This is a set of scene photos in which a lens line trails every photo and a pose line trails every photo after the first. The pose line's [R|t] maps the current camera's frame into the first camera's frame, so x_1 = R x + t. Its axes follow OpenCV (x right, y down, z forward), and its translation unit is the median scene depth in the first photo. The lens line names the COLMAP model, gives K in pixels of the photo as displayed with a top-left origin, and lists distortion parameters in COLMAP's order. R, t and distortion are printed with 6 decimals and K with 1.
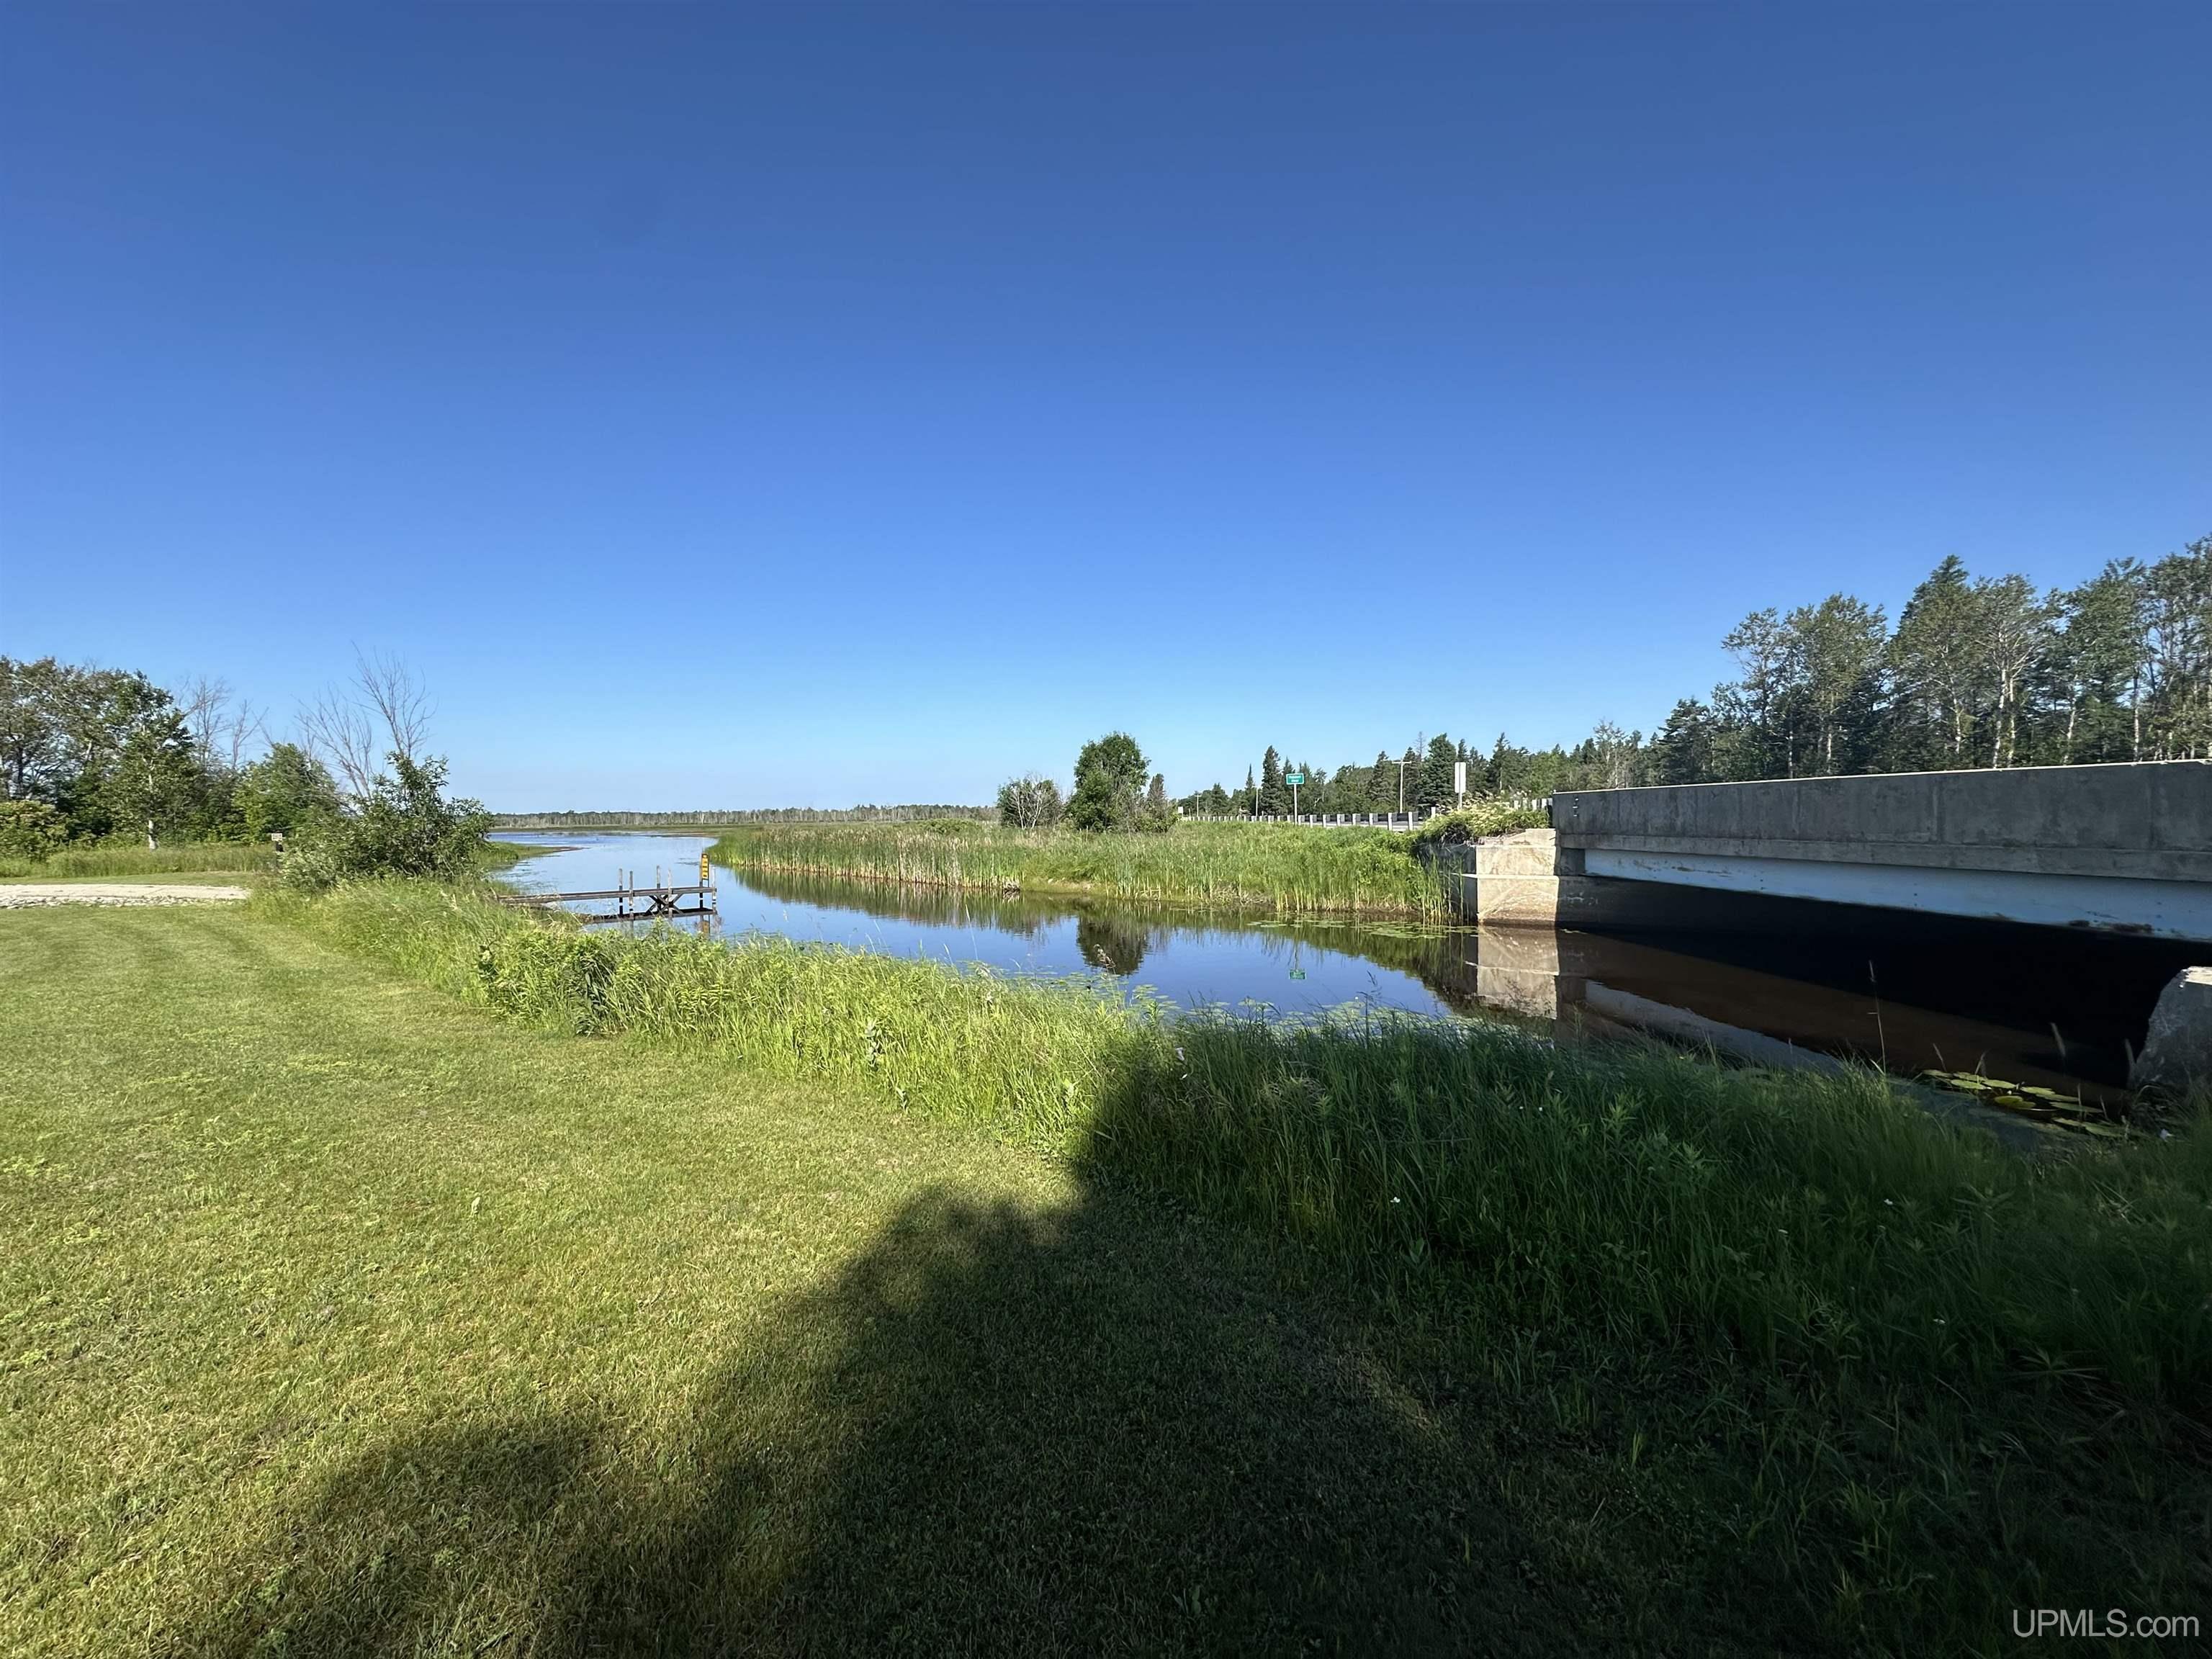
lens RADIAL K [[878.1, 0, 1103.1], [0, 878.1, 836.5], [0, 0, 1]] dist [-0.004572, 0.000771]
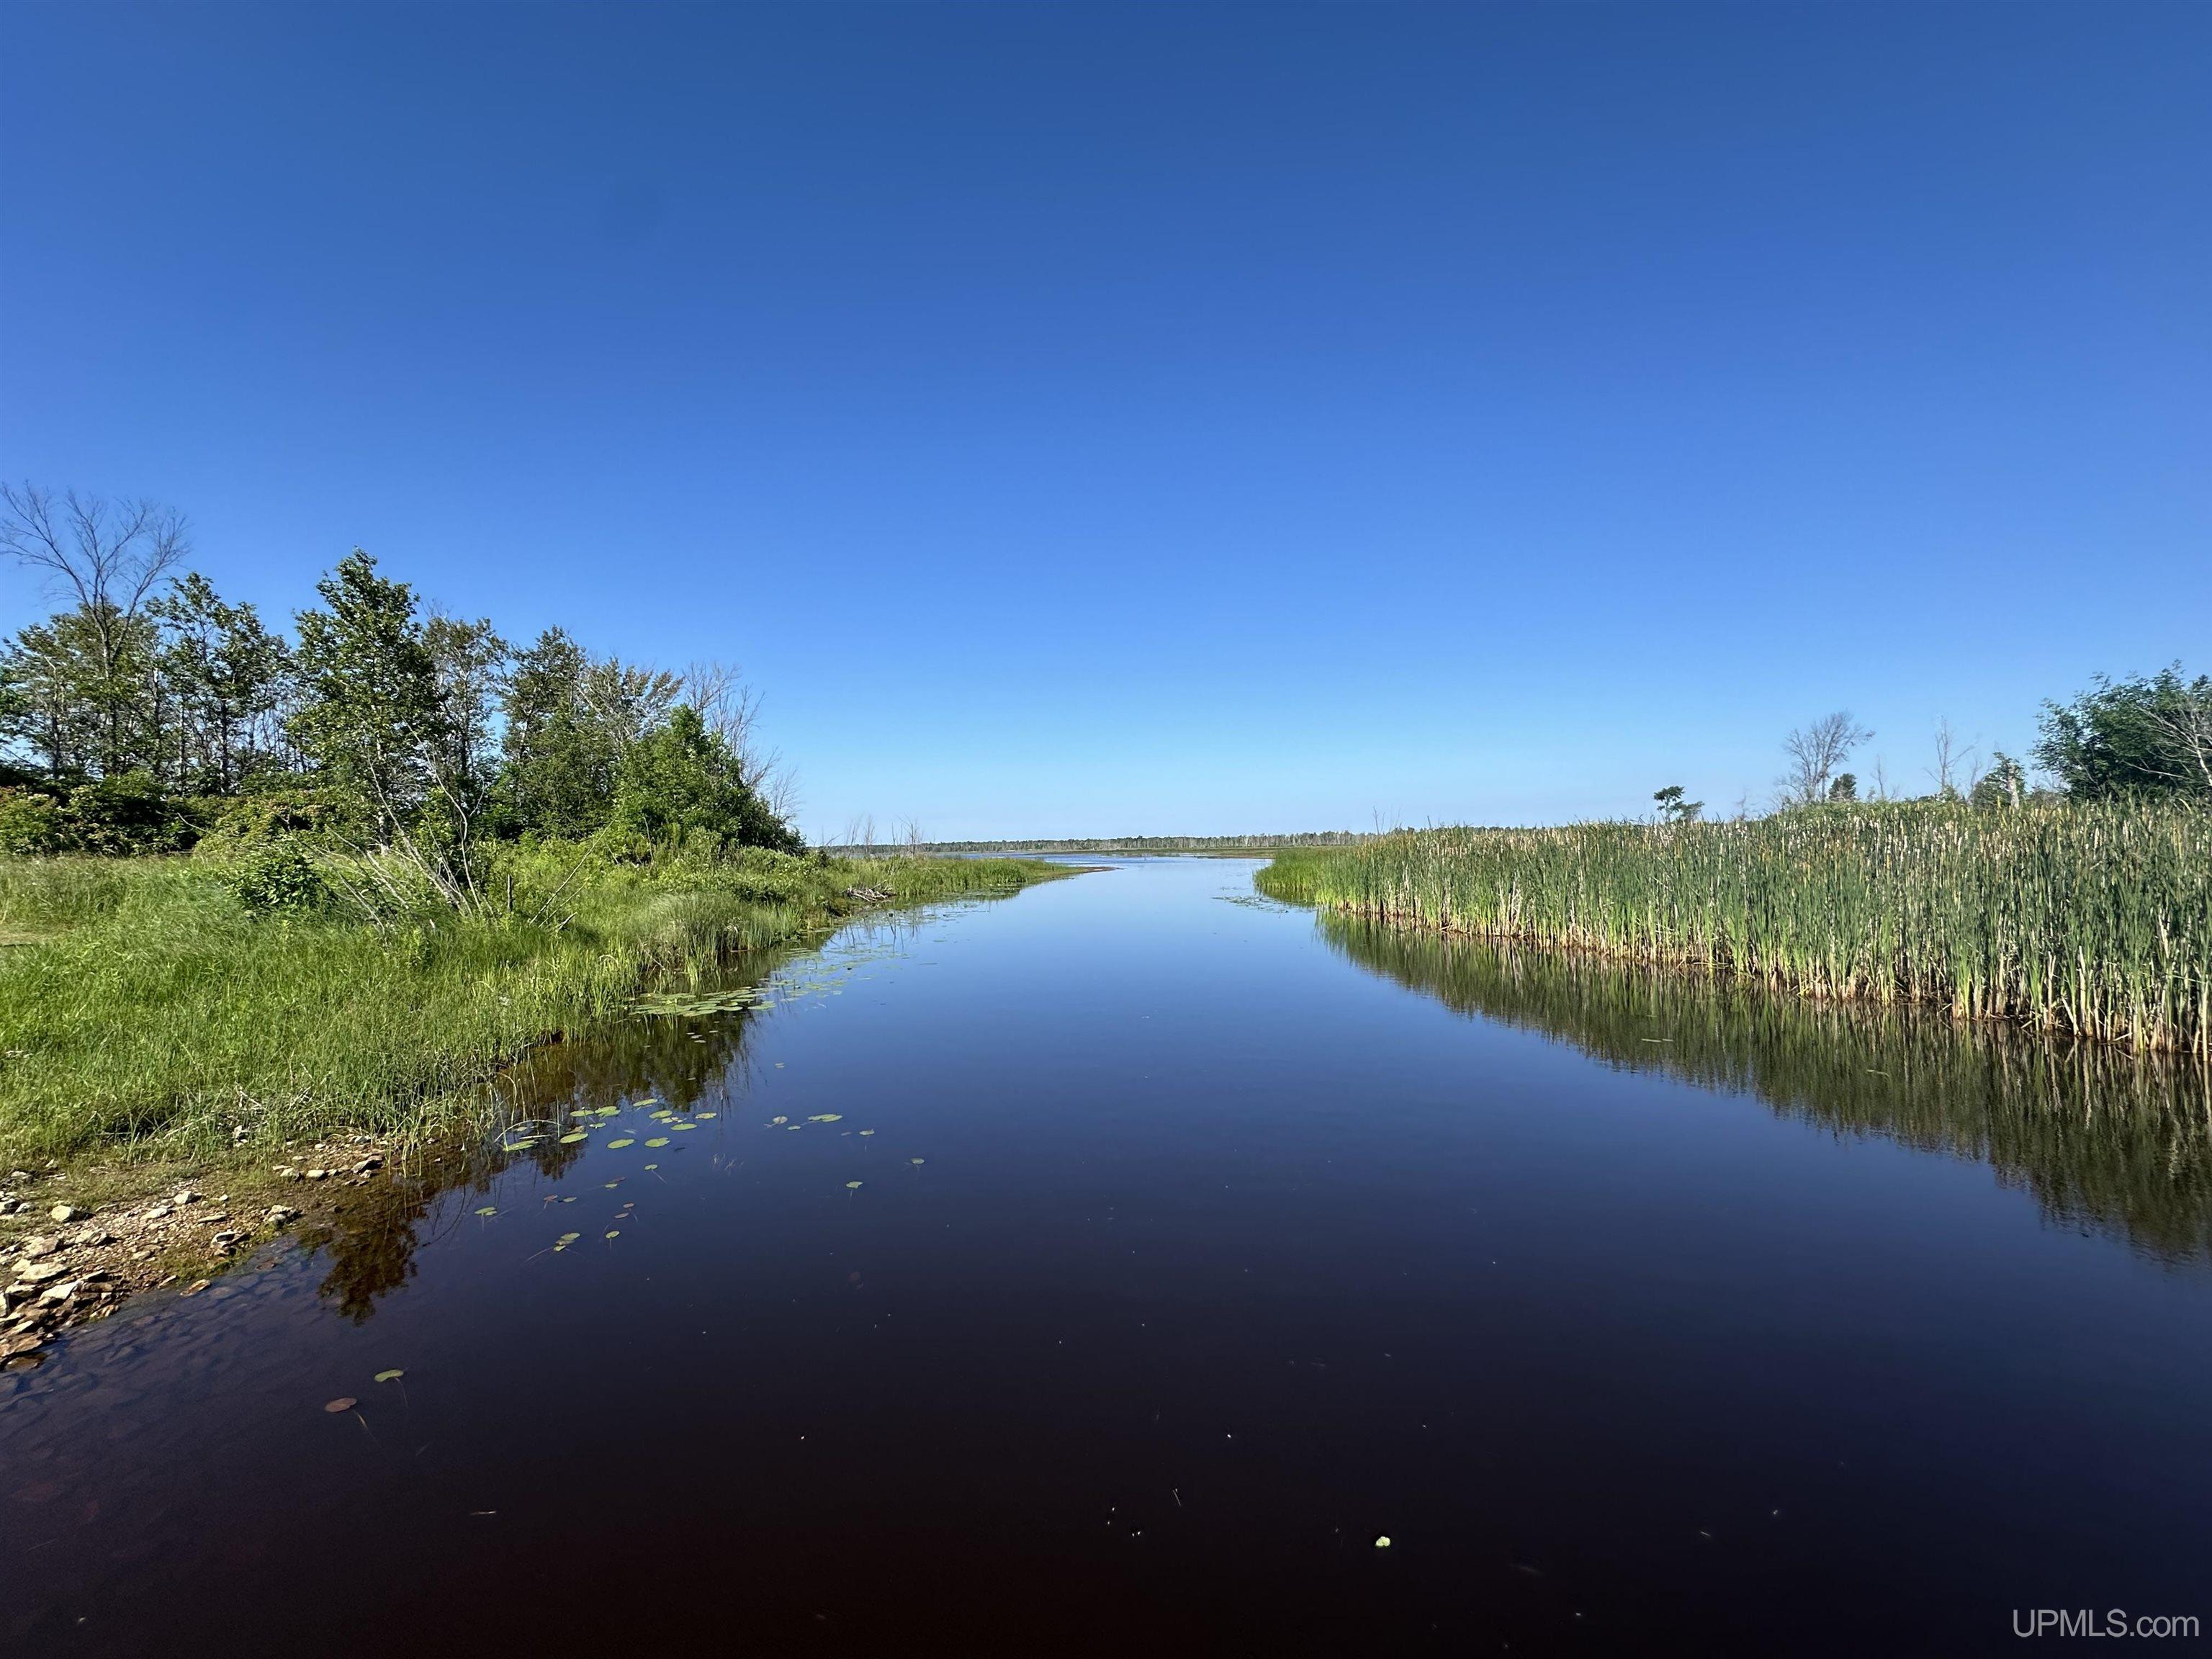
lens RADIAL K [[878.1, 0, 1107.6], [0, 878.1, 833.8], [0, 0, 1]] dist [-0.004572, 0.000771]
pose [[0.833749, -0.009136, -0.552068, -0.272336], [-0.007900, 0.999563, -0.028472, 0.007185], [0.552087, 0.028099, 0.833313, 0.574956]]
